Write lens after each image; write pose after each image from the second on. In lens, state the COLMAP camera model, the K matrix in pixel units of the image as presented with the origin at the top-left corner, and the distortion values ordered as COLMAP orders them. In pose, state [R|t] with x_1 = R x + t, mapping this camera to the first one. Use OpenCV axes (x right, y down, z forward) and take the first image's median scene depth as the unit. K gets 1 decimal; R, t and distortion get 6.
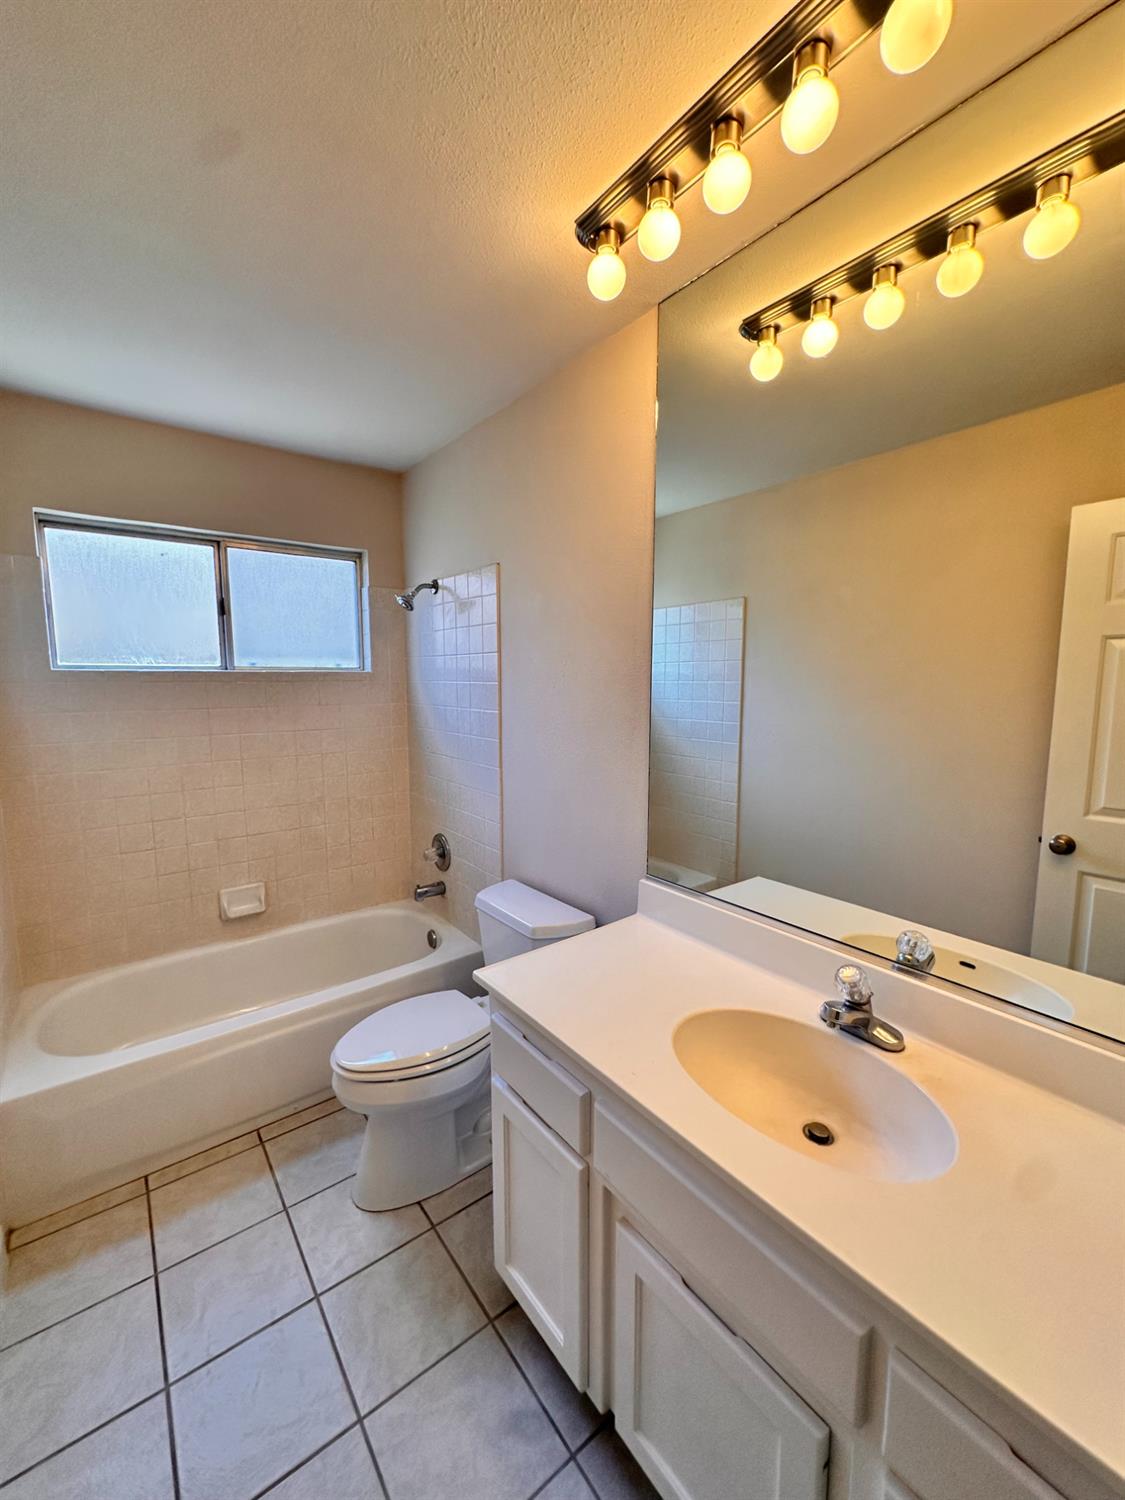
lens RADIAL K [[597.8, 0, 562.5], [0, 597.8, 750.0], [0, 0, 1]] dist [-0.004756, -0.000098]
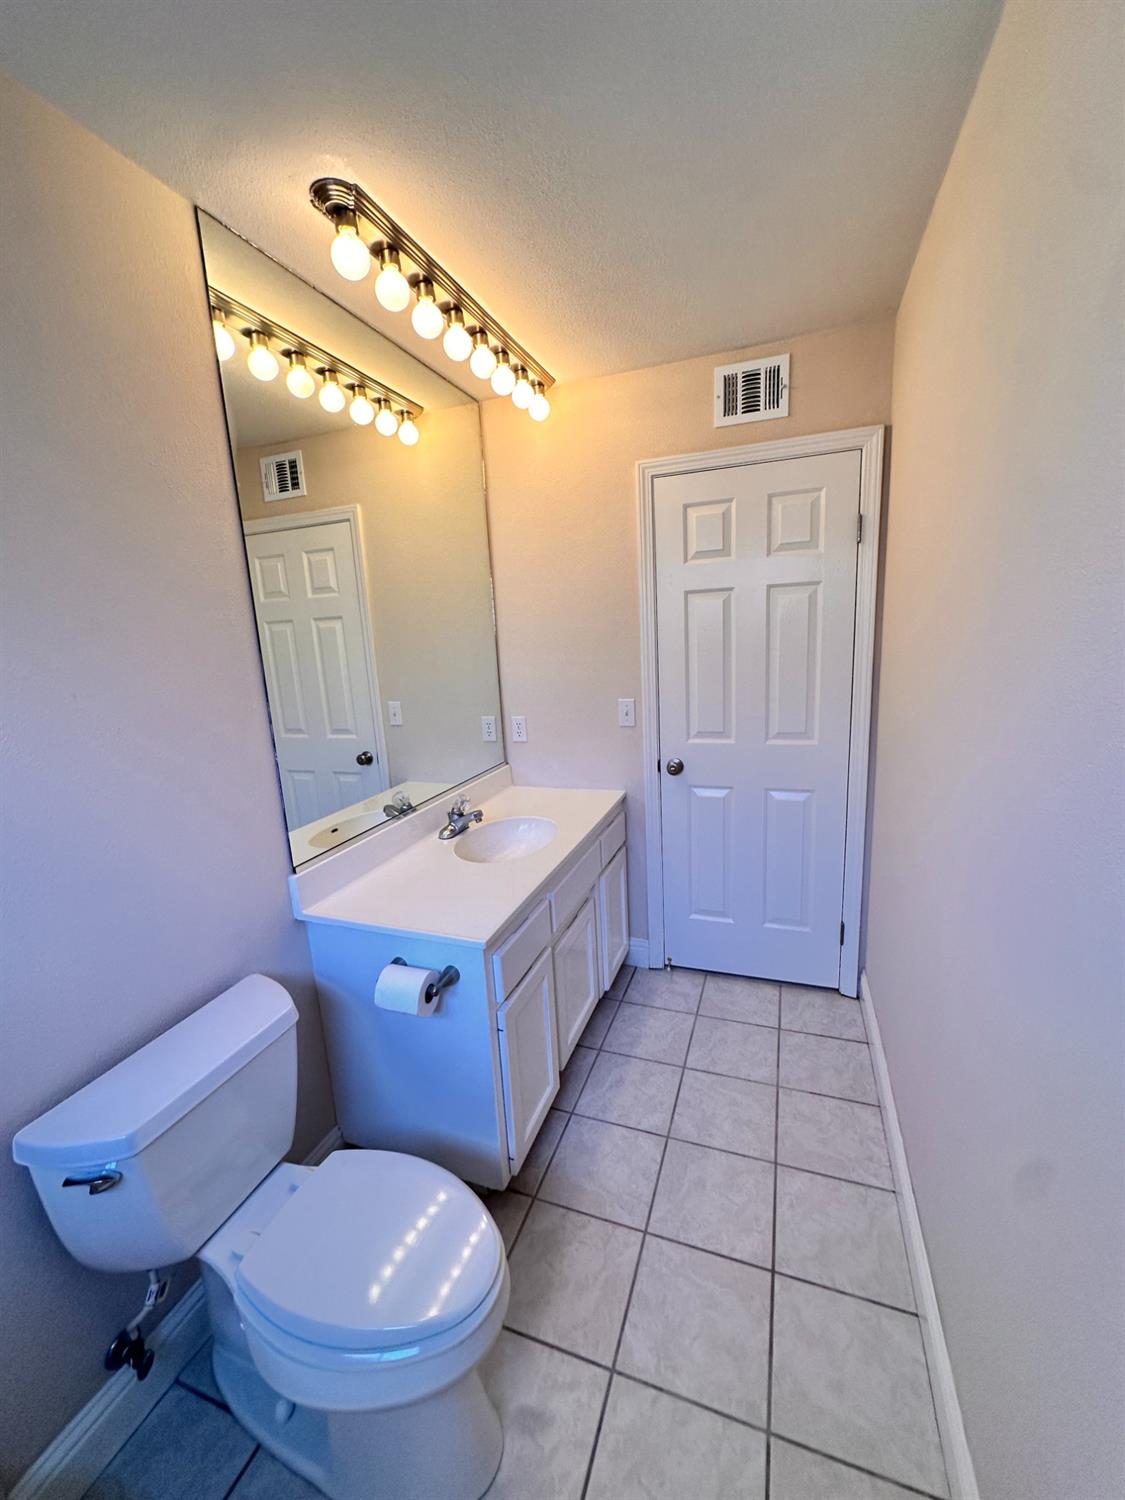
lens RADIAL K [[597.8, 0, 562.5], [0, 597.8, 750.0], [0, 0, 1]] dist [-0.004756, -0.000098]
pose [[-0.532117, -0.140632, 0.834910, -1.002541], [0.152419, 0.954087, 0.257848, -0.172330], [-0.832838, 0.264462, -0.486251, 1.289769]]
